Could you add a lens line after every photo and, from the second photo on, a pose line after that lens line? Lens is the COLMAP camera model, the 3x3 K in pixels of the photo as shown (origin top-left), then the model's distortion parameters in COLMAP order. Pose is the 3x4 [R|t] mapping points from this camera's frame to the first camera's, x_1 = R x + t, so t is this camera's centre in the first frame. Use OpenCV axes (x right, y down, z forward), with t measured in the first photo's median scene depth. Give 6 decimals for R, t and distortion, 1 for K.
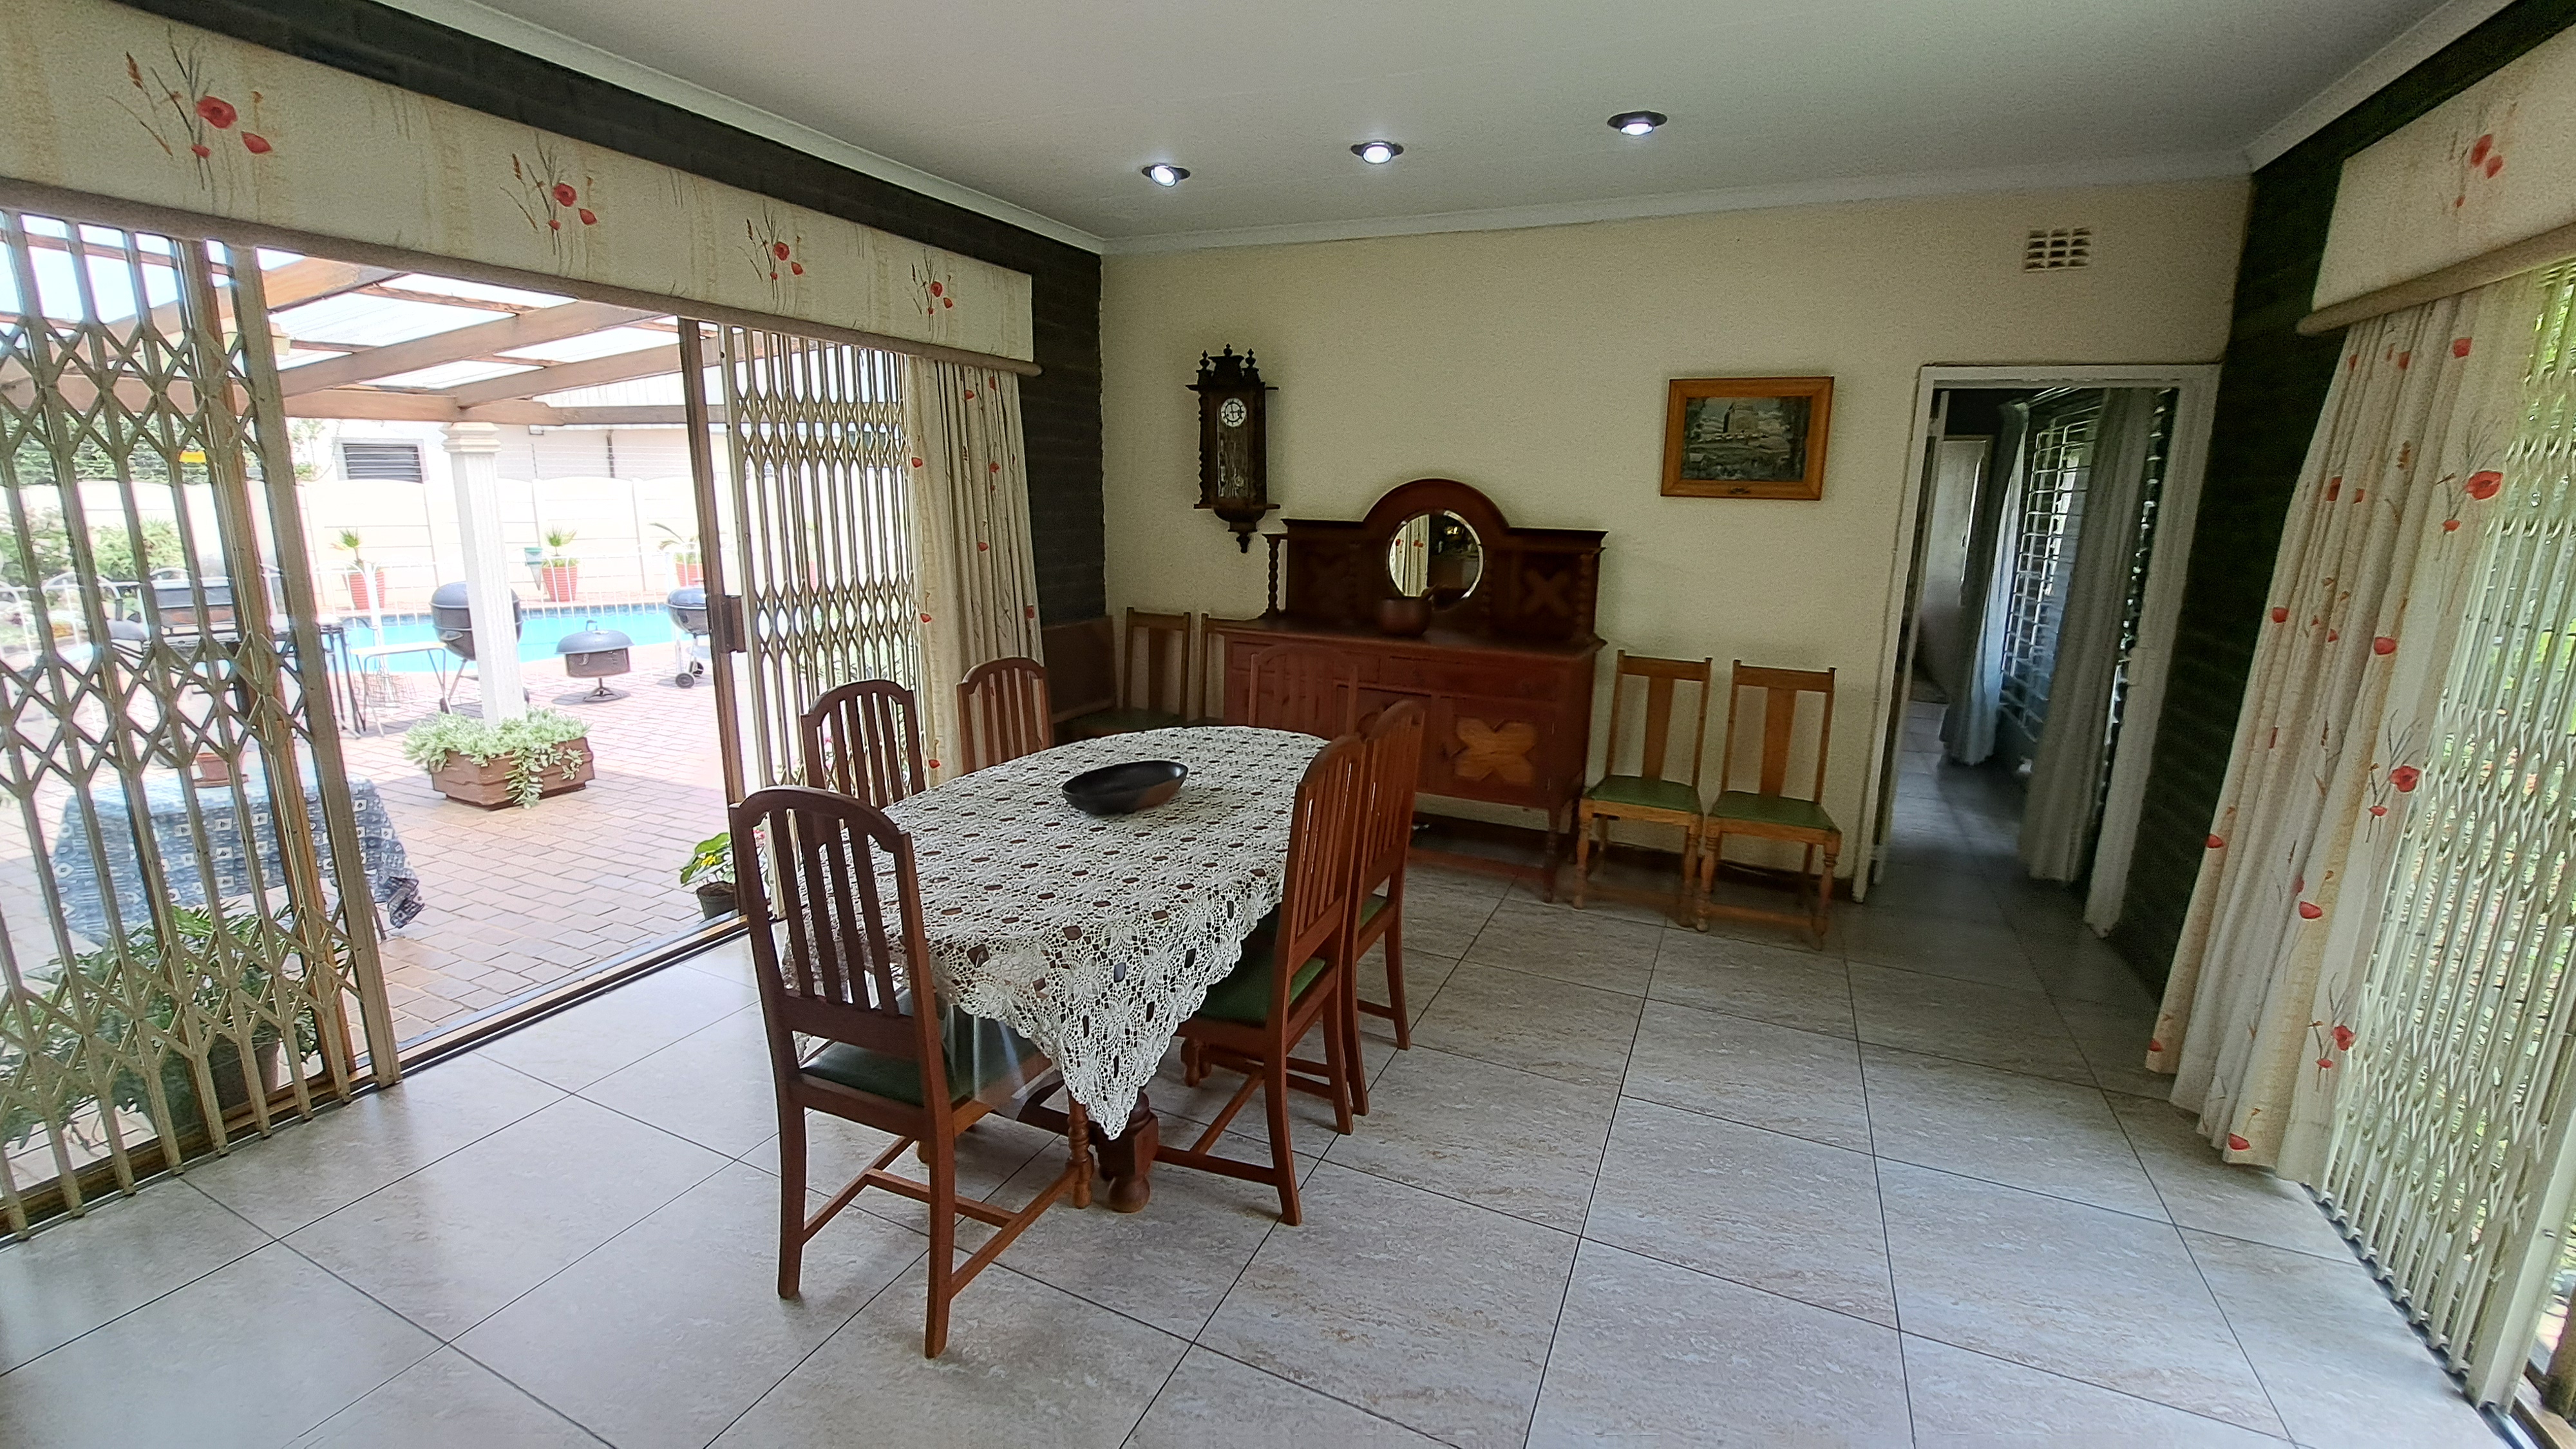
lens RADIAL K [[1030.6, 0, 1284.7], [0, 1030.6, 709.7], [0, 0, 1]] dist [-0.013199, 0.000232]
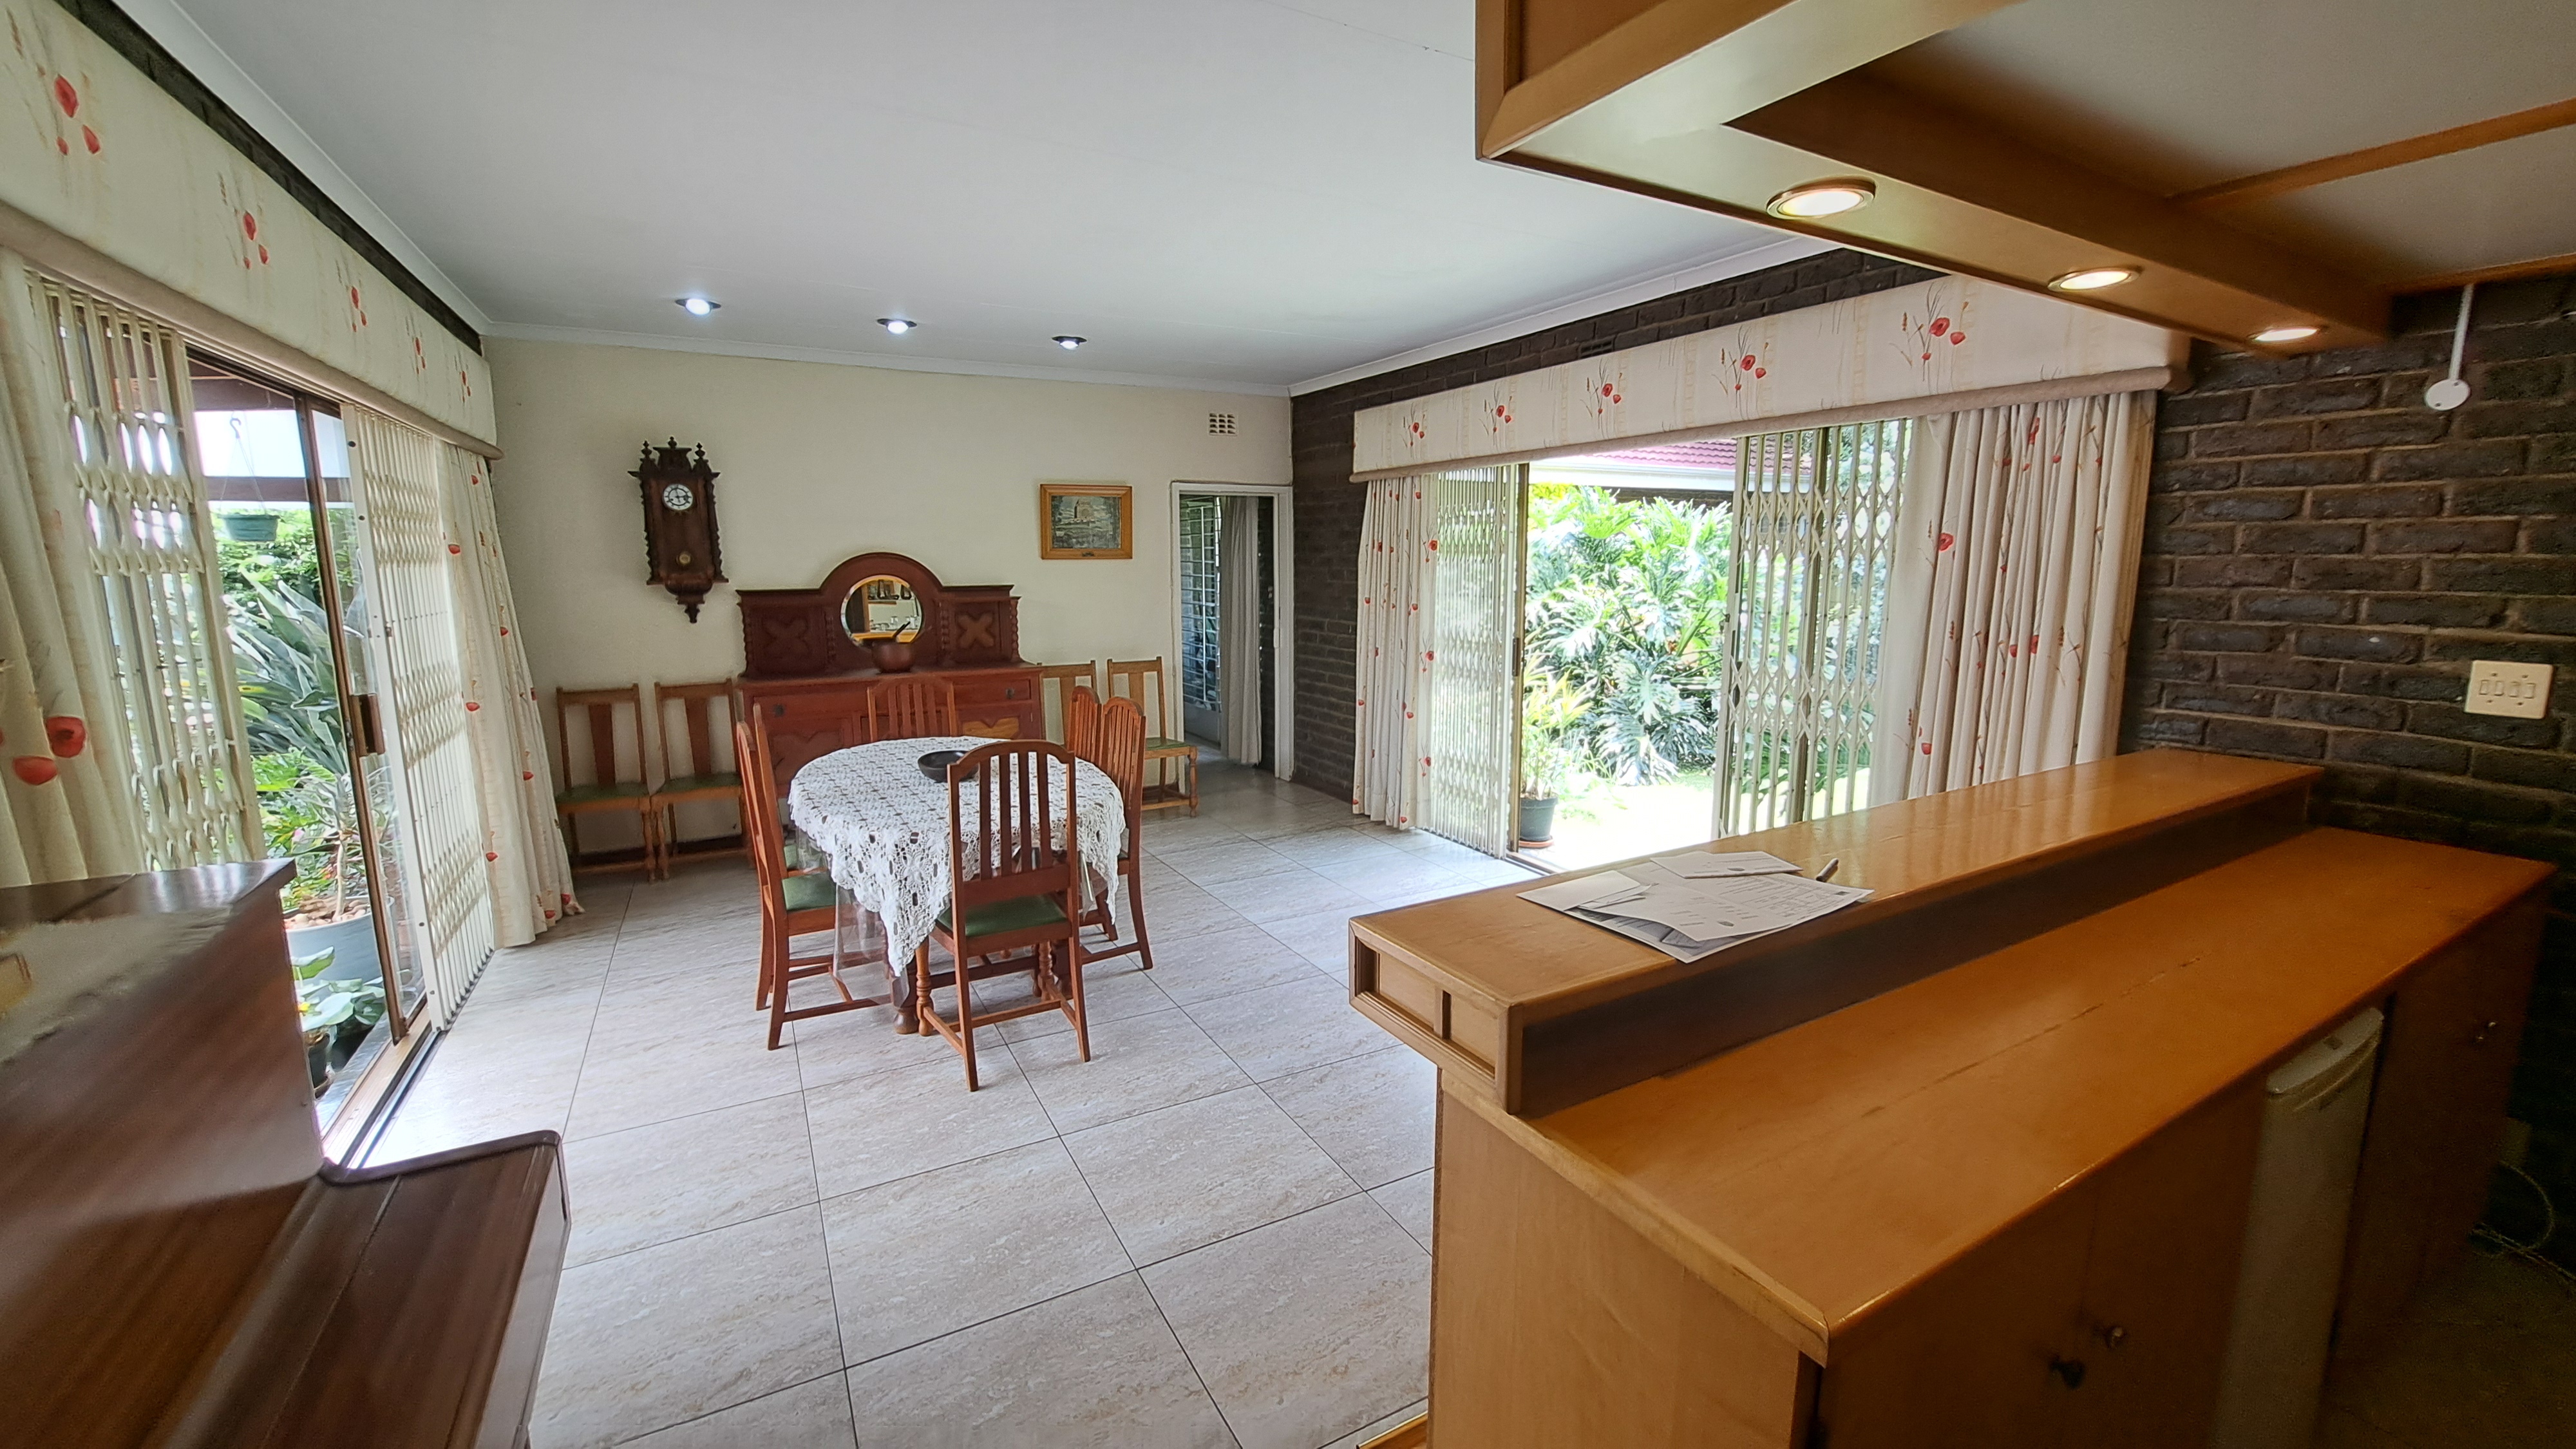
lens RADIAL K [[1041.4, 0, 1234.1], [0, 1041.4, 719.2], [0, 0, 1]] dist [0.000071, 0.000073]
pose [[0.637653, -0.148412, 0.755892, -0.683700], [0.183518, 0.982280, 0.038049, 0.017664], [-0.748144, 0.114457, 0.653590, -0.196502]]
